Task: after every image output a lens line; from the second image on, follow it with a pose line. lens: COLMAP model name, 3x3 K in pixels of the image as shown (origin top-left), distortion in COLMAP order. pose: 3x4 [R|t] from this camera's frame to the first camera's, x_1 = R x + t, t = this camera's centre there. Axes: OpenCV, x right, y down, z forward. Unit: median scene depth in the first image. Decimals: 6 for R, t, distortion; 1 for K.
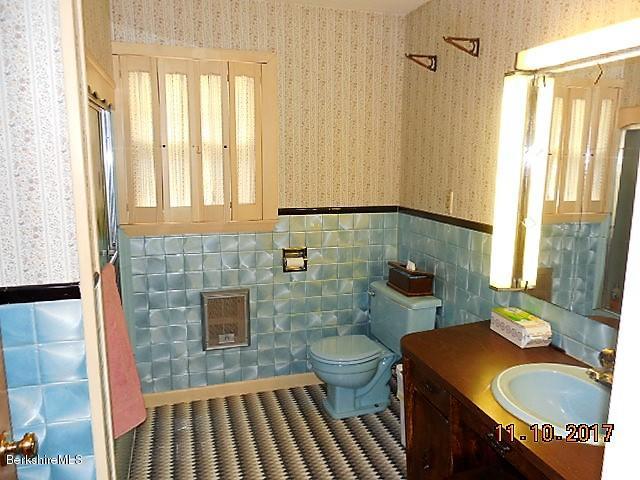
lens RADIAL K [[482.9, 0, 320.0], [0, 482.9, 240.0], [0, 0, 1]] dist [0.014054, -0.001947]
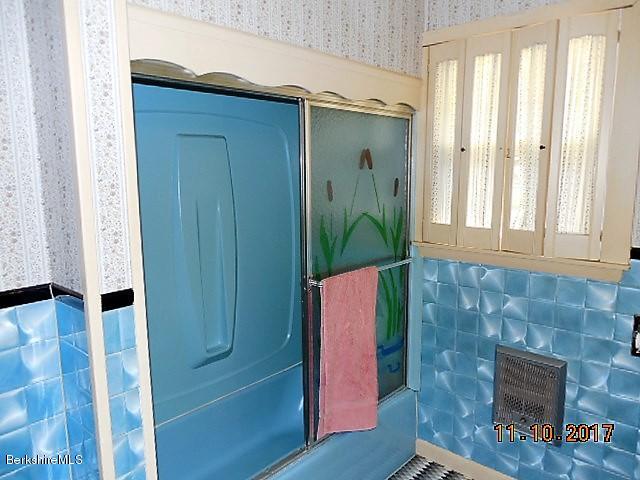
lens RADIAL K [[464.0, 0, 320.0], [0, 464.0, 240.0], [0, 0, 1]] dist [-0.001835, 0.000382]
pose [[0.527804, 0.121410, -0.840644, 0.202726], [-0.134903, 0.989151, 0.058159, -0.059398], [0.838585, 0.082709, 0.538456, 0.398857]]
